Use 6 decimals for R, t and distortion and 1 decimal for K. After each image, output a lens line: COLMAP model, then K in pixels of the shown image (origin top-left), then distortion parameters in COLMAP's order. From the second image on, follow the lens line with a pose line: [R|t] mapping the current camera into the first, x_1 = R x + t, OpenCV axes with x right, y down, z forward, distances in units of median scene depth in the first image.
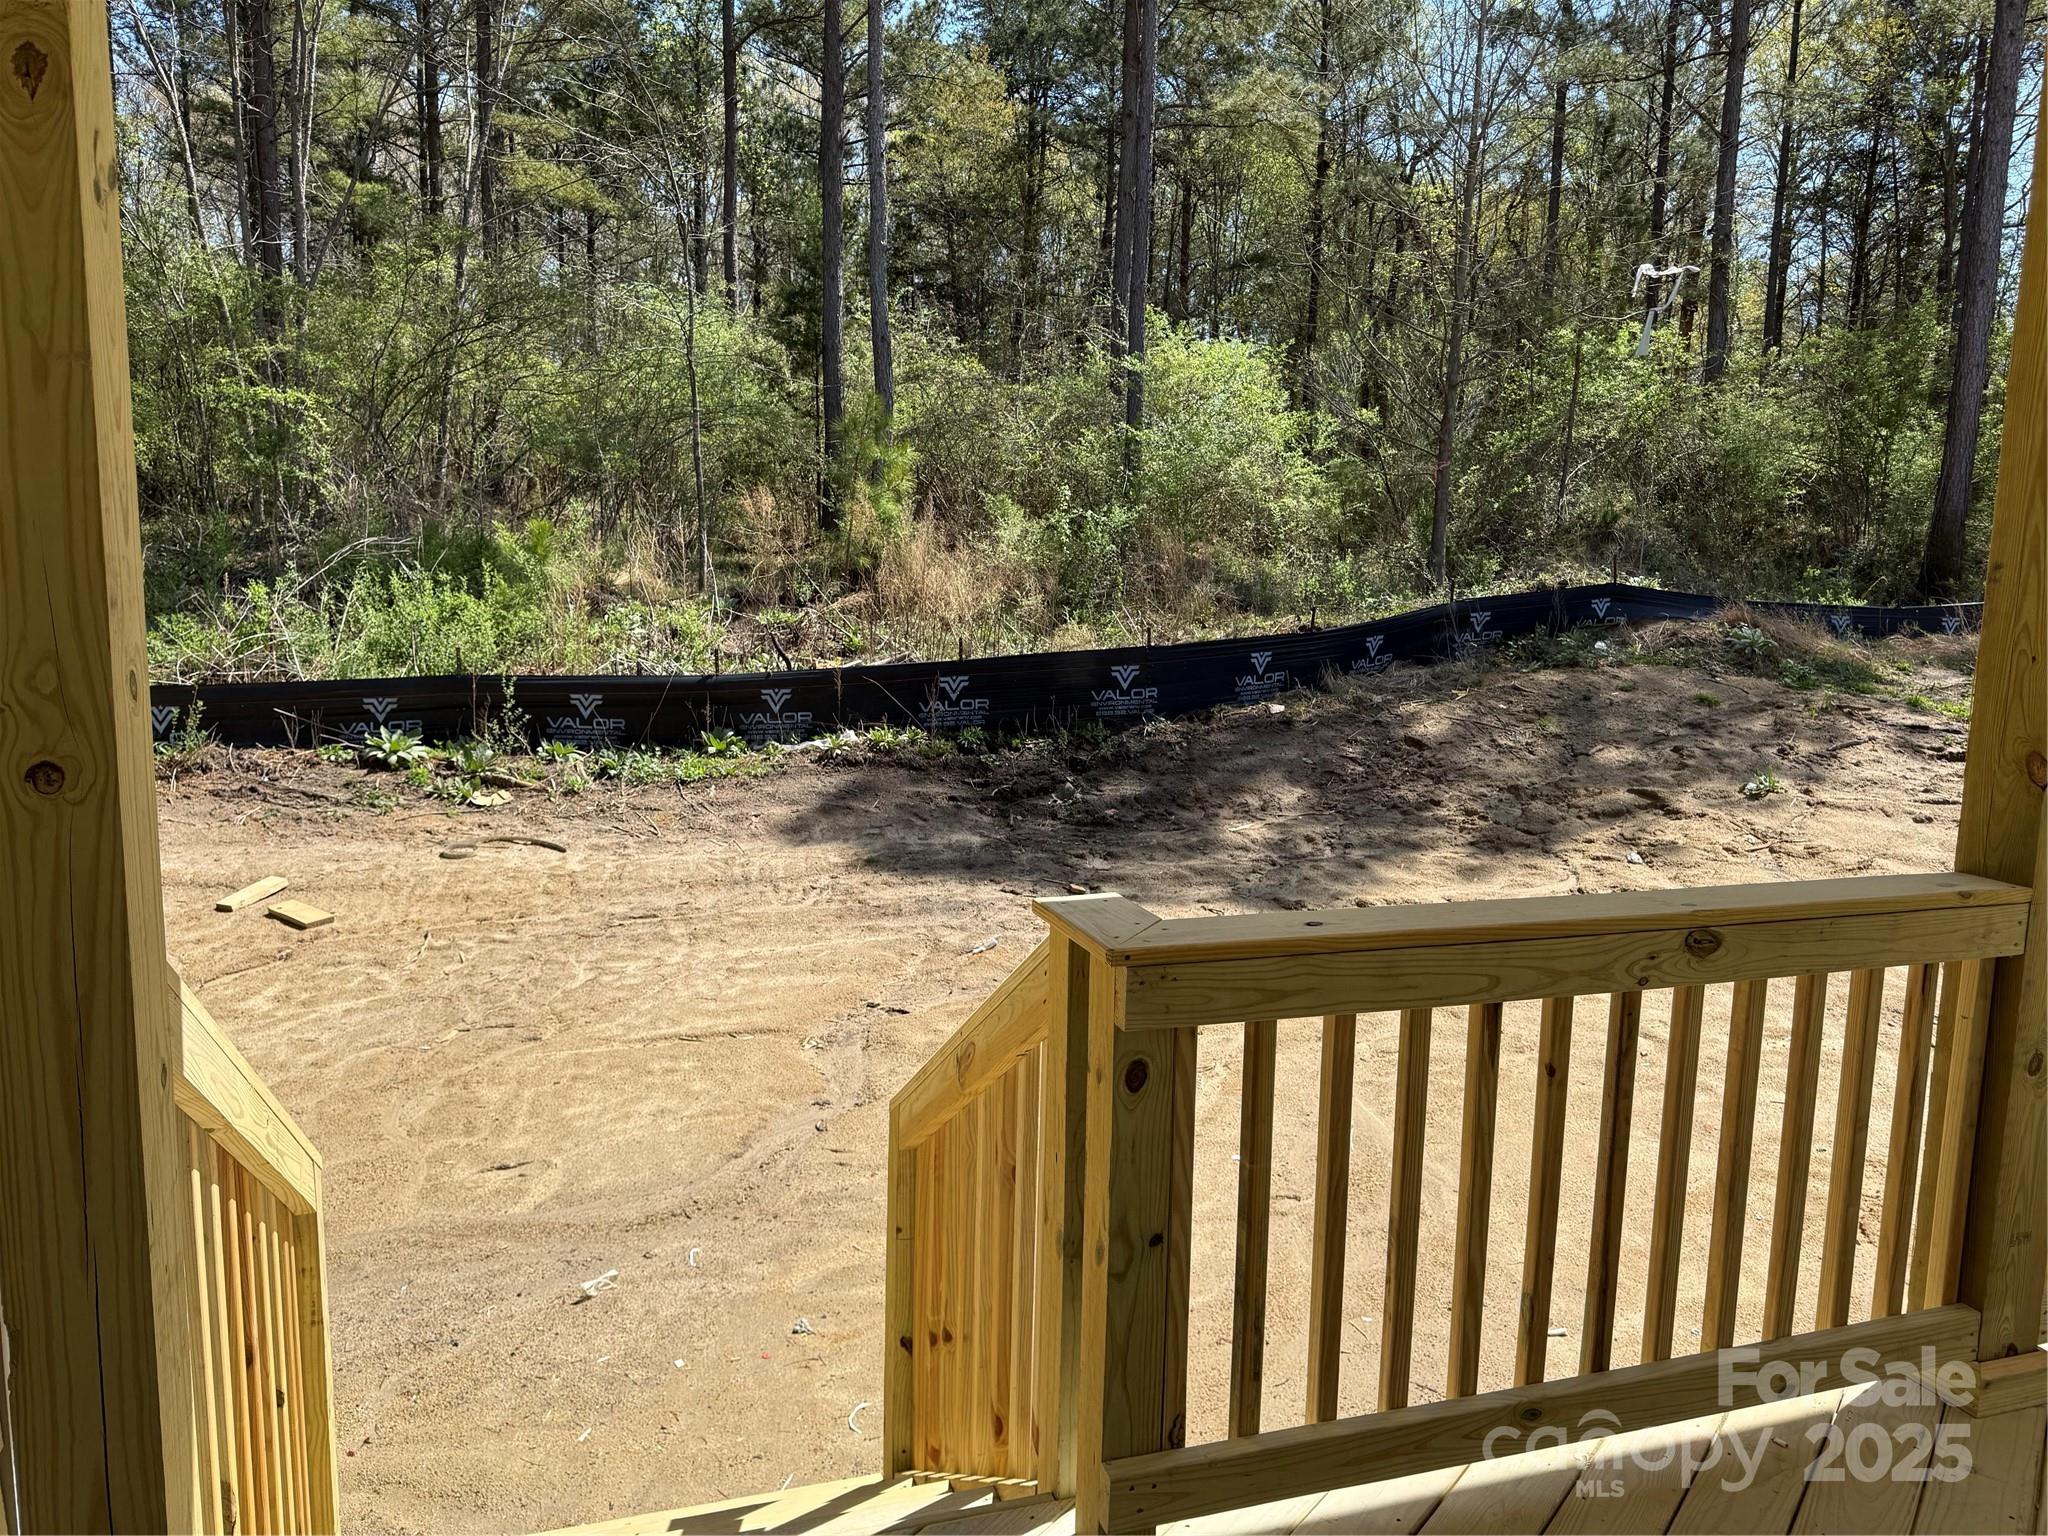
lens RADIAL K [[1434.7, 0, 1009.6], [0, 1434.7, 779.8], [0, 0, 1]] dist [0.104071, -0.169222]
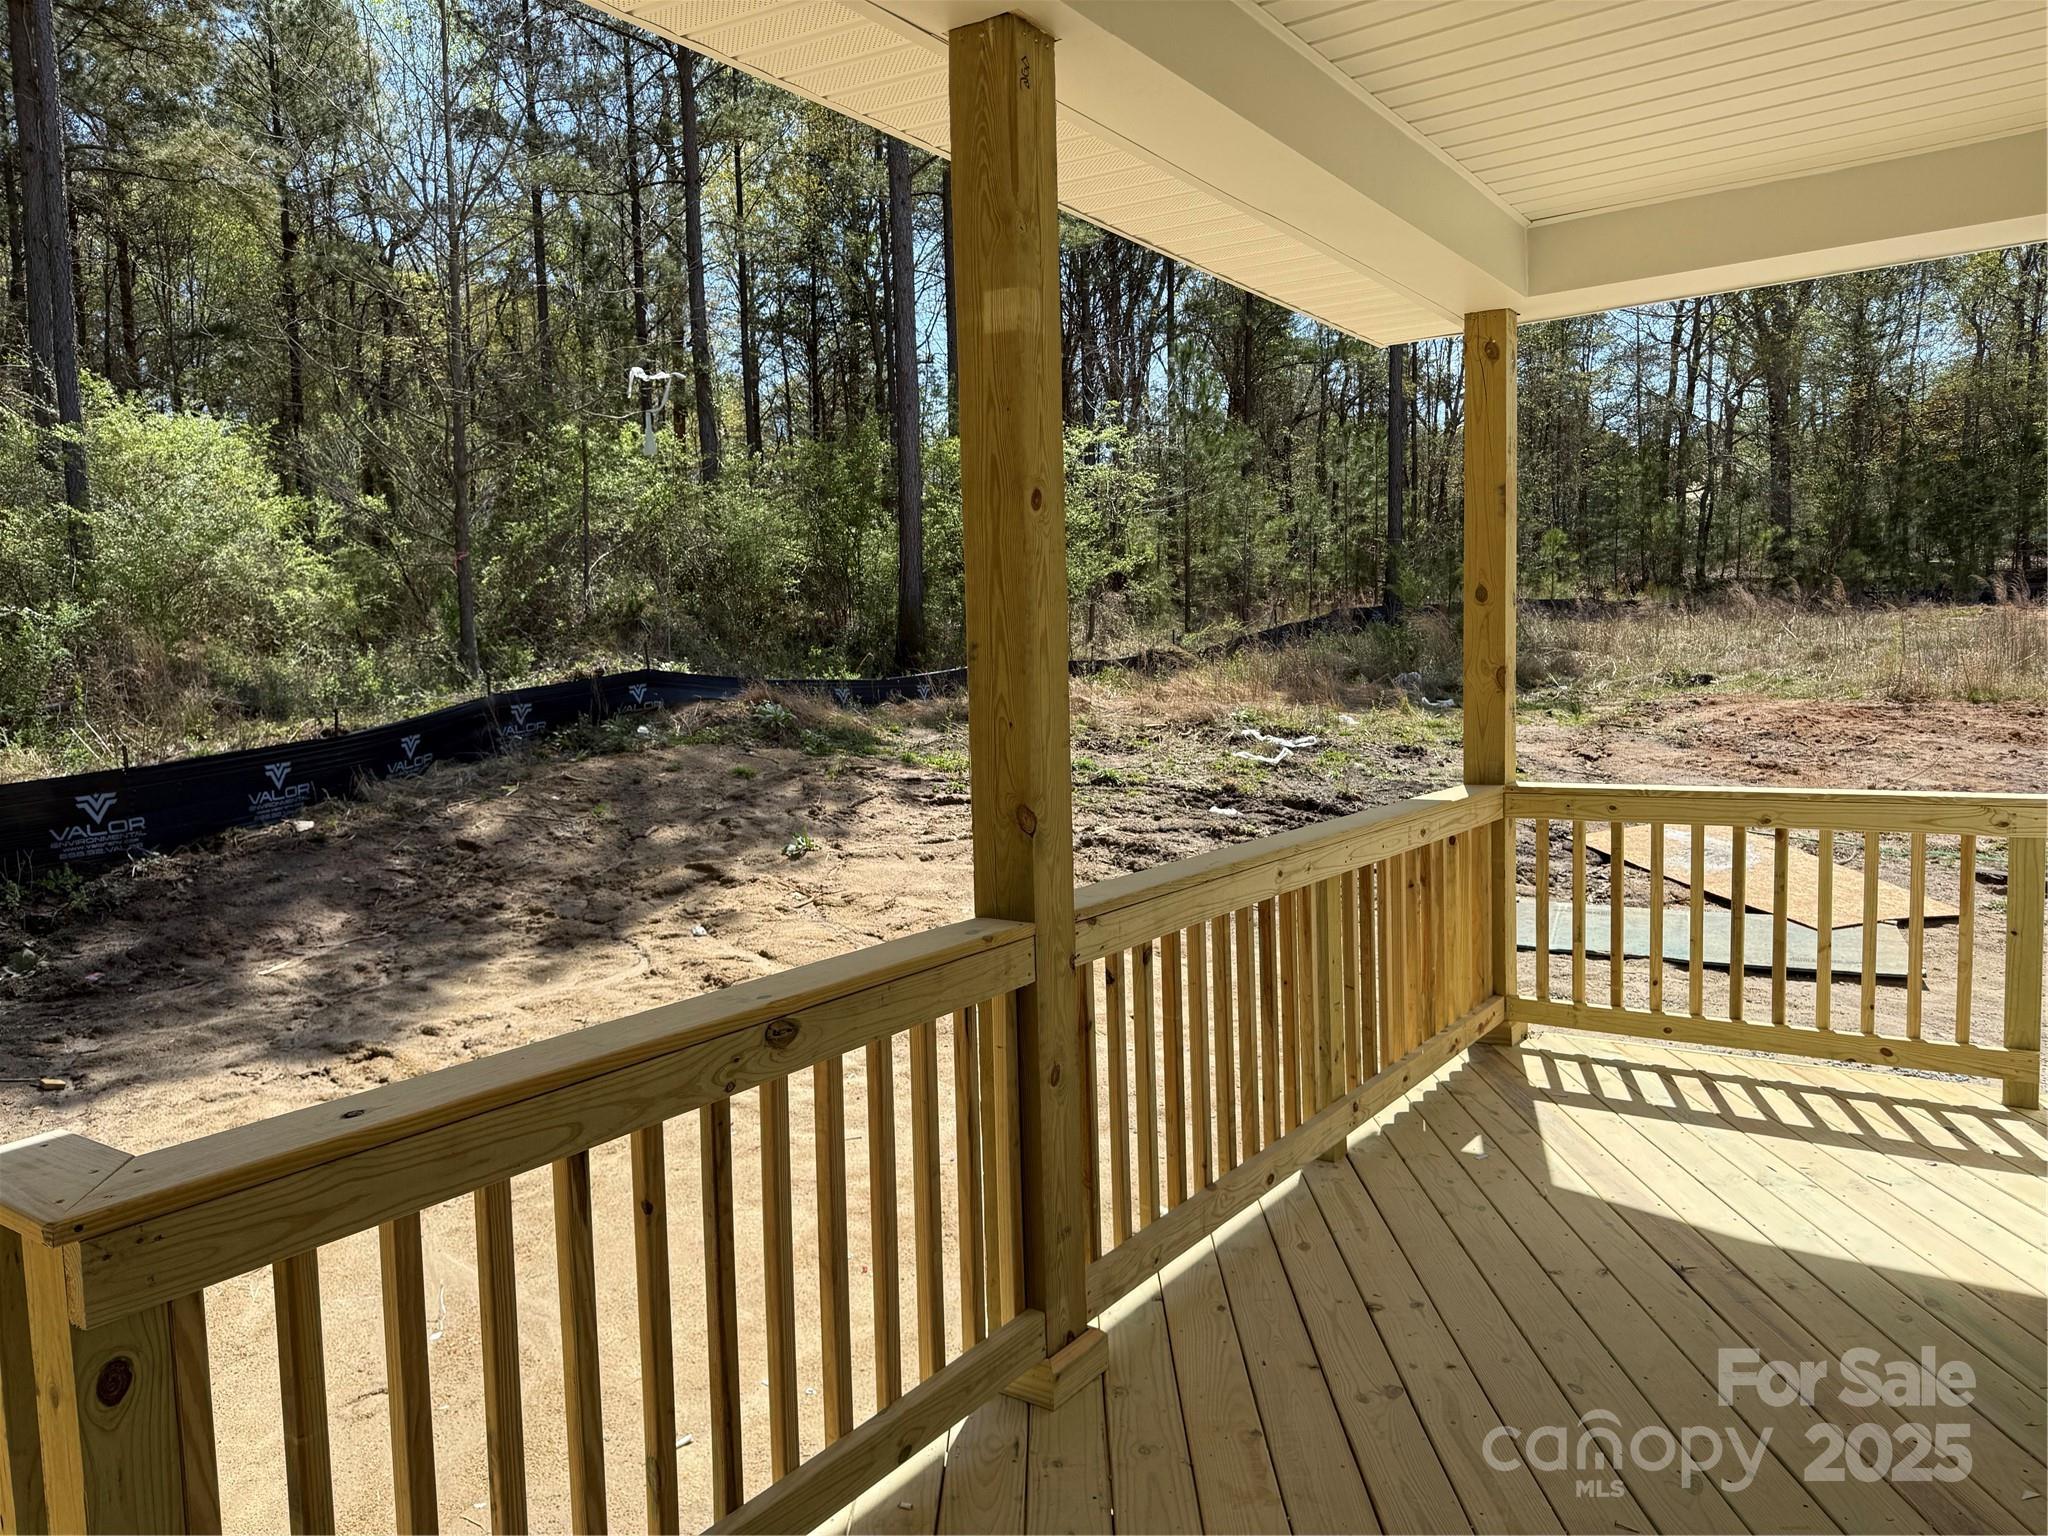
lens RADIAL K [[1446.8, 0, 1047.0], [0, 1446.8, 775.0], [0, 0, 1]] dist [0.044390, -0.074849]
pose [[0.789531, -0.091887, 0.606793, 0.005709], [0.130378, 0.991272, -0.019533, -0.002955], [-0.599702, 0.094534, 0.794620, 0.013791]]
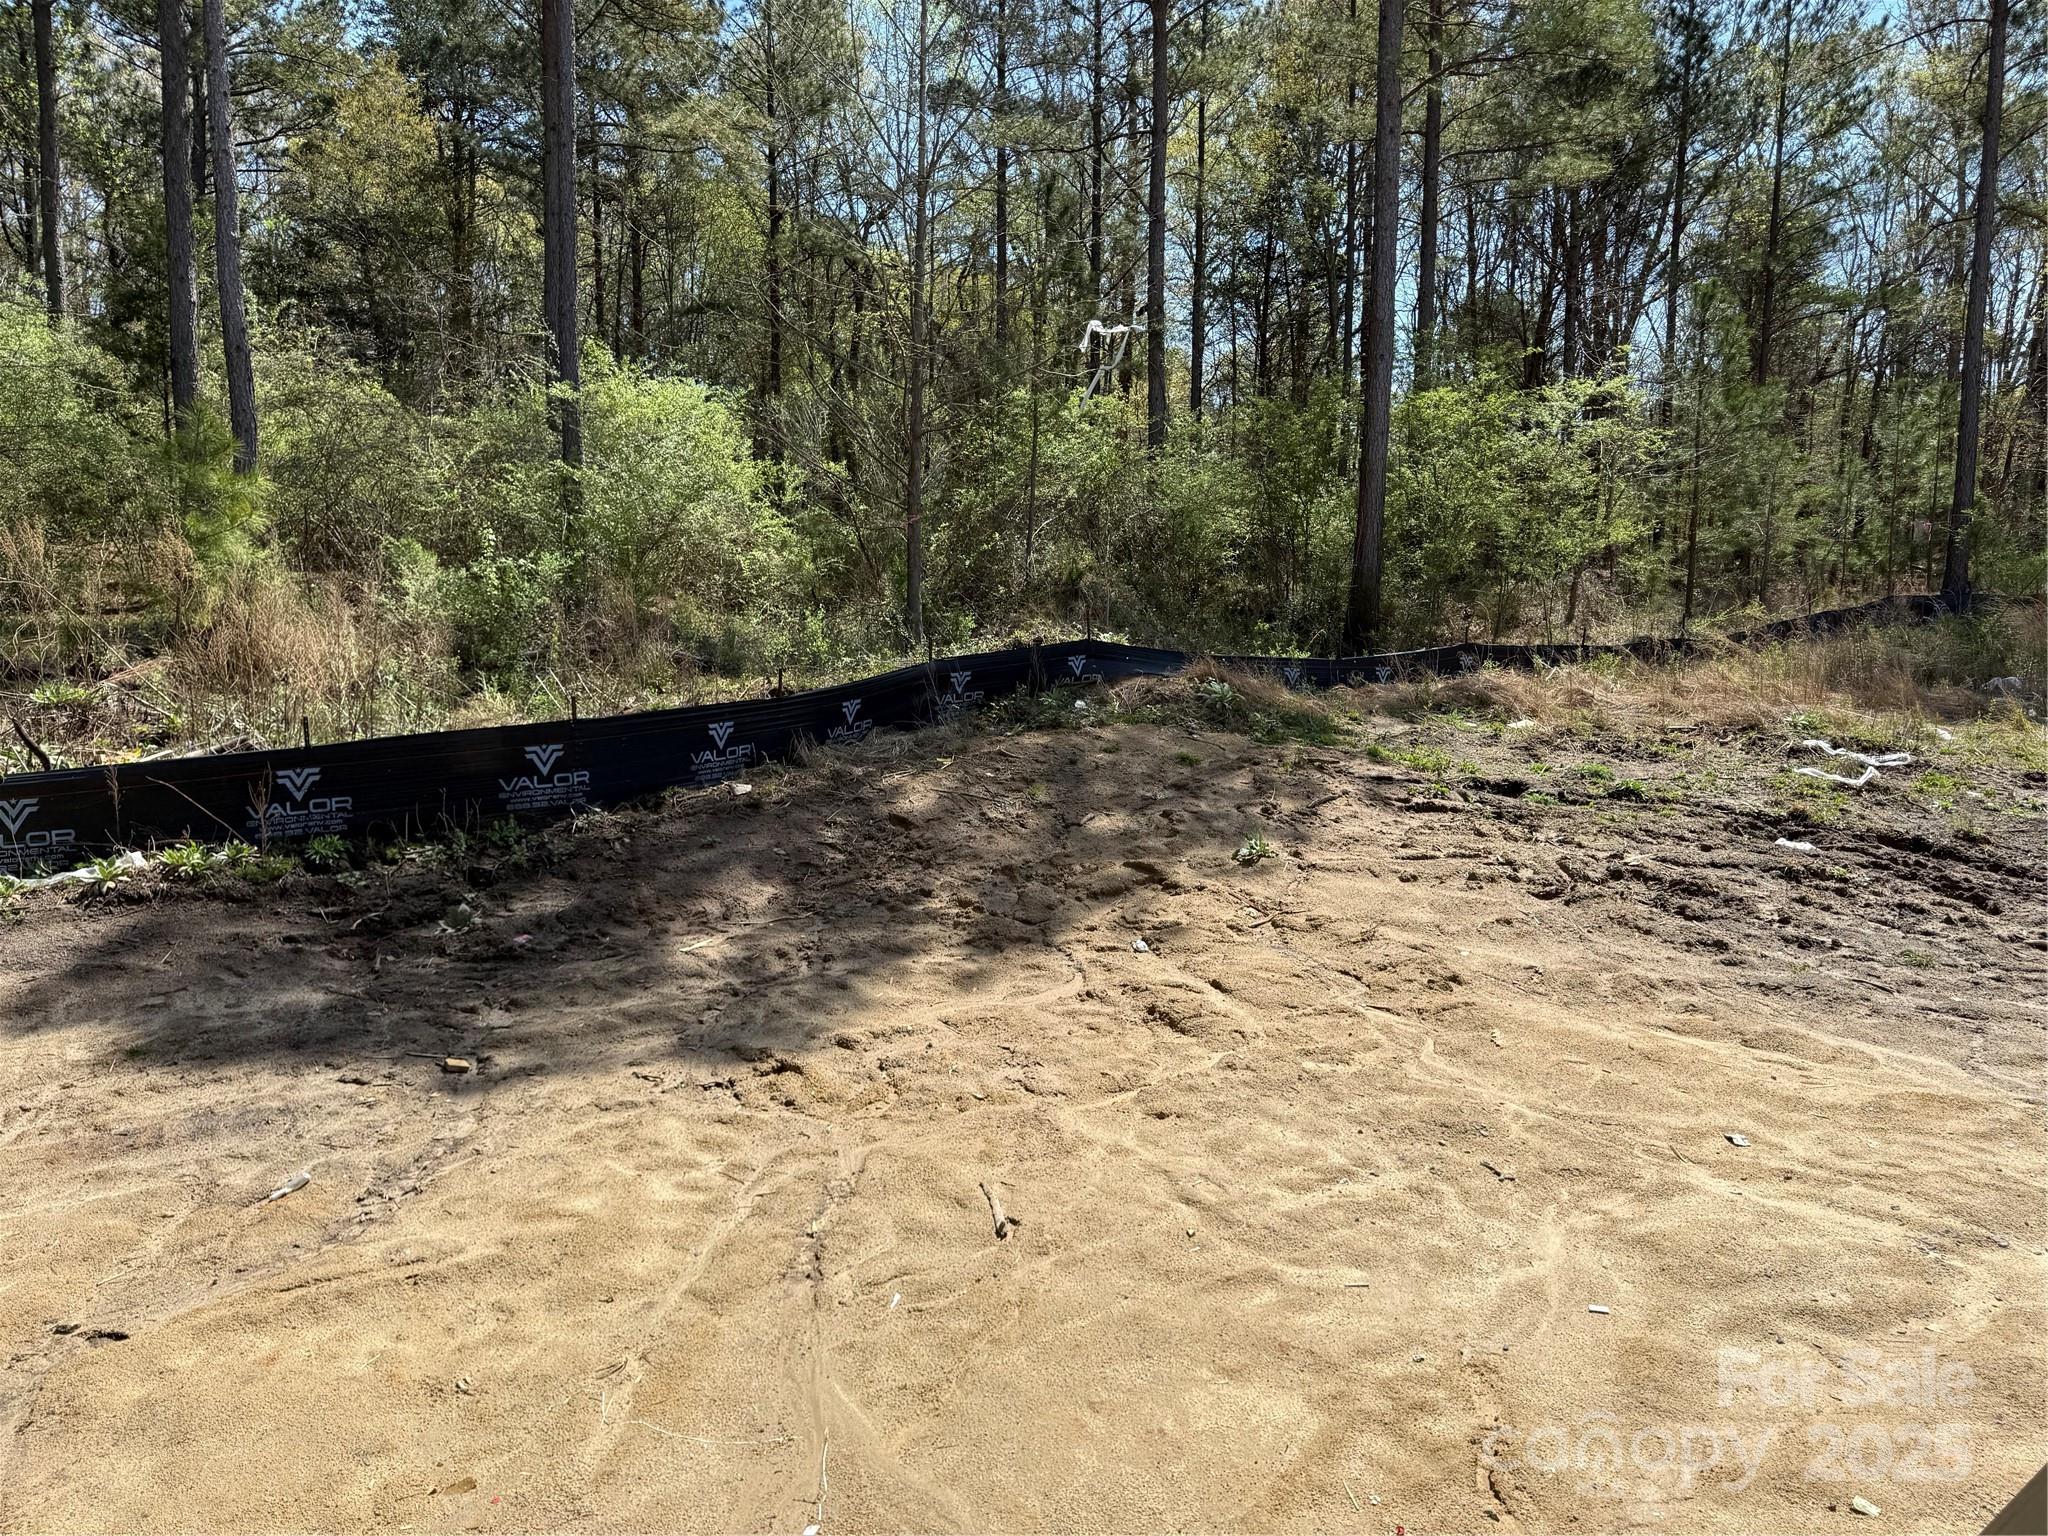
lens RADIAL K [[1434.7, 0, 1009.6], [0, 1434.7, 779.8], [0, 0, 1]] dist [0.104071, -0.169222]
pose [[0.939941, -0.045448, 0.338297, 0.040833], [0.059092, 0.997797, -0.030139, -0.016994], [-0.336182, 0.048320, 0.940557, 0.129813]]
